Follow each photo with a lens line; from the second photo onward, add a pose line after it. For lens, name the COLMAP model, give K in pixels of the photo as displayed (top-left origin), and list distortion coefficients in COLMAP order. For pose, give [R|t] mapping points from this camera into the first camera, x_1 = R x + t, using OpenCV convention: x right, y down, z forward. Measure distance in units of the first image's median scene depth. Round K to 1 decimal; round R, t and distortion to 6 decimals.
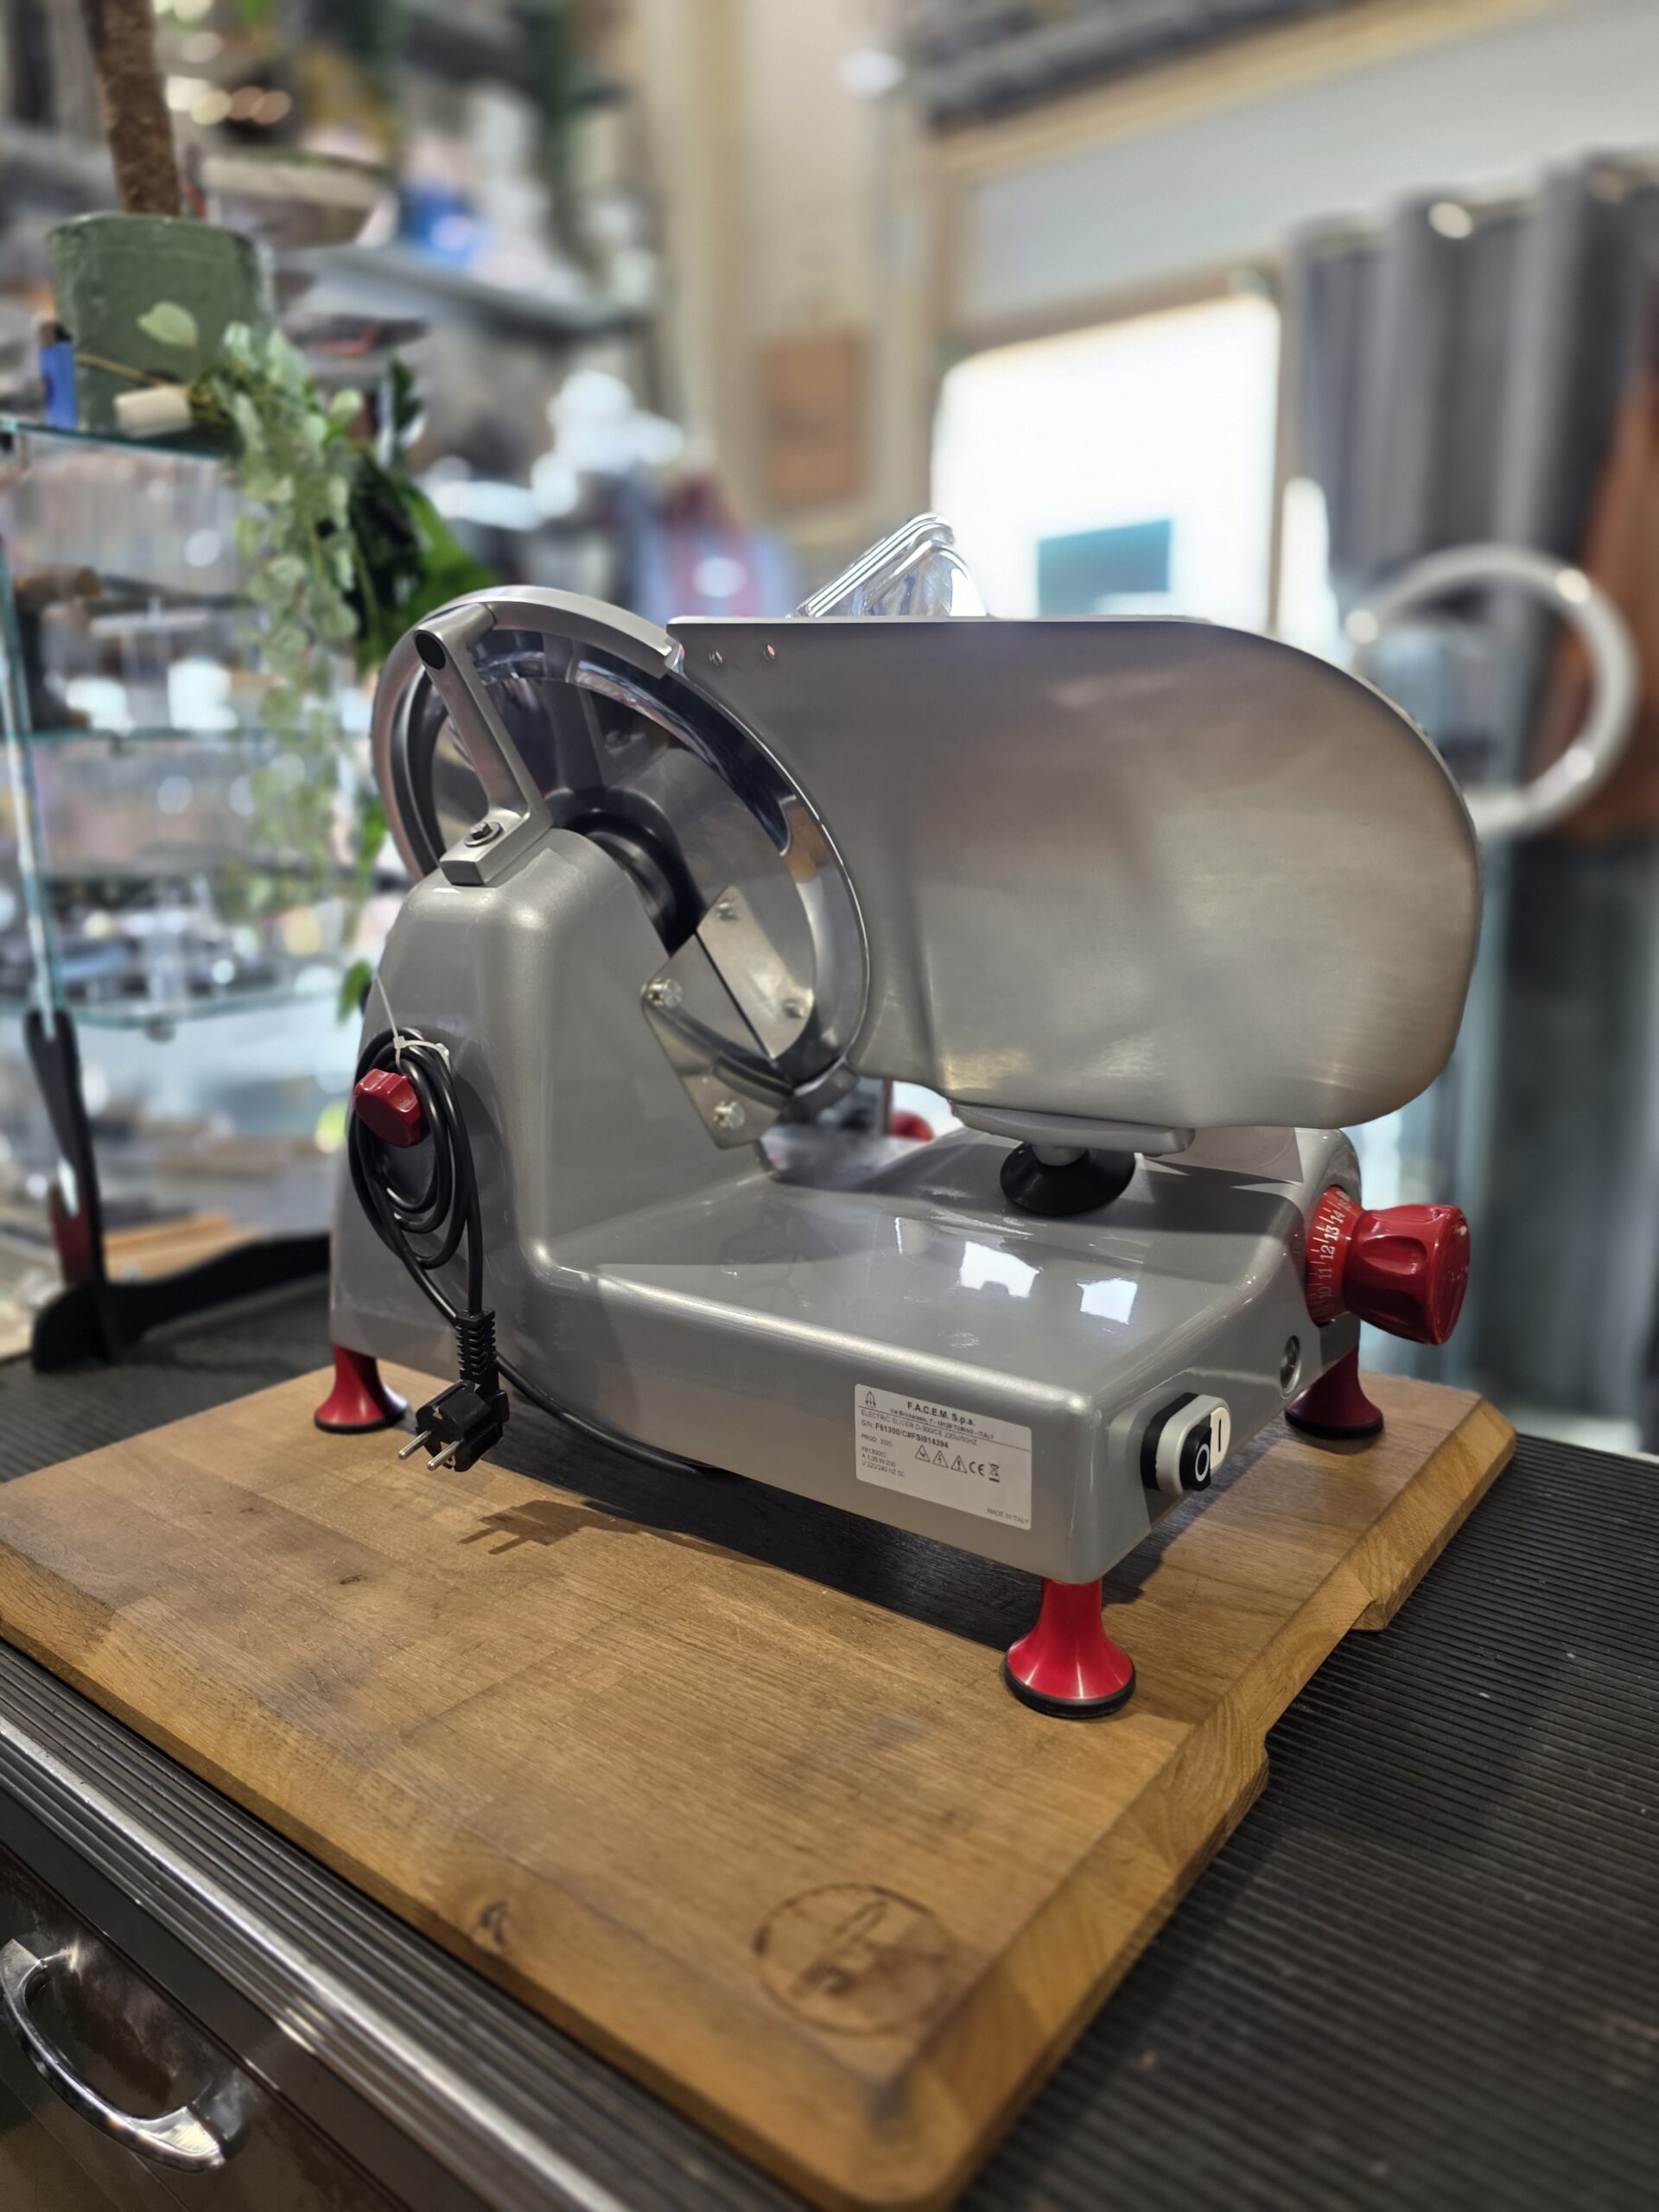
lens RADIAL K [[1524.2, 0, 830.2], [0, 1524.2, 1106.0], [0, 0, 1]] dist [0.014097, -0.009404]
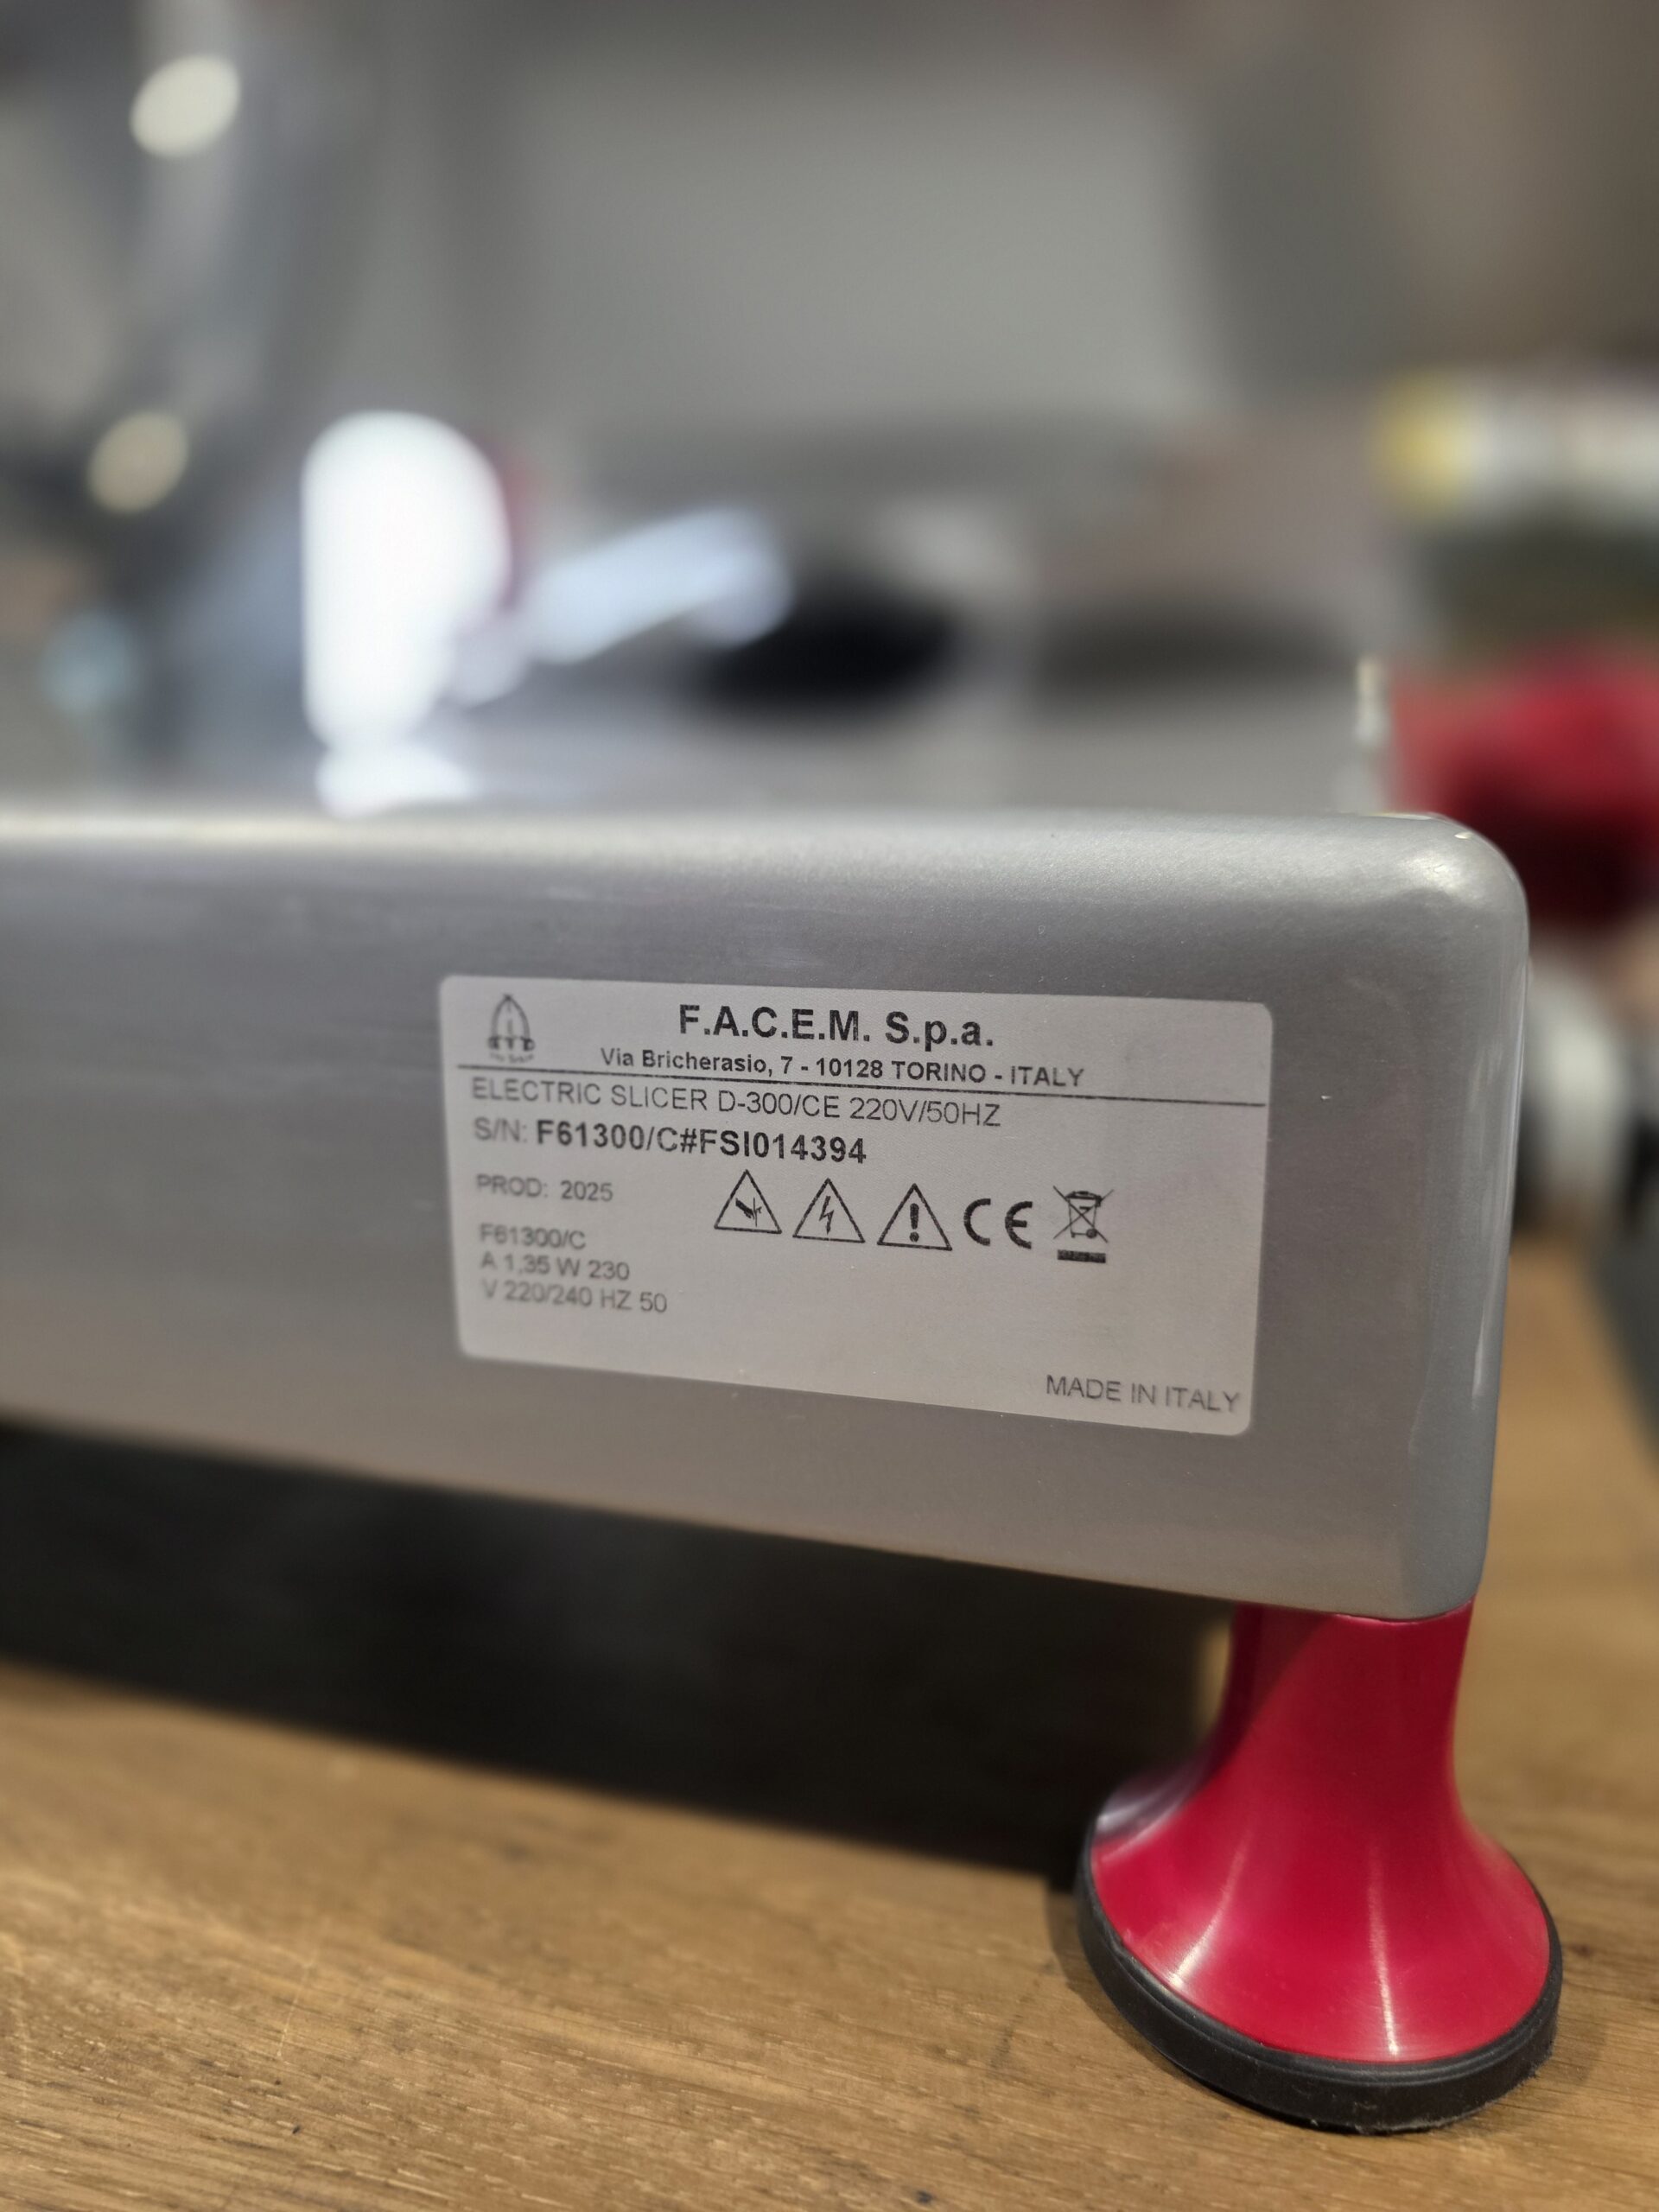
lens RADIAL K [[1642.3, 0, 828.7], [0, 1642.3, 1107.5], [0, 0, 1]] dist [-0.008248, -0.005680]
pose [[0.931539, -0.070056, 0.356830, -0.022089], [0.055905, 0.997192, 0.049833, 0.196276], [-0.359319, -0.026473, 0.932839, 0.733249]]
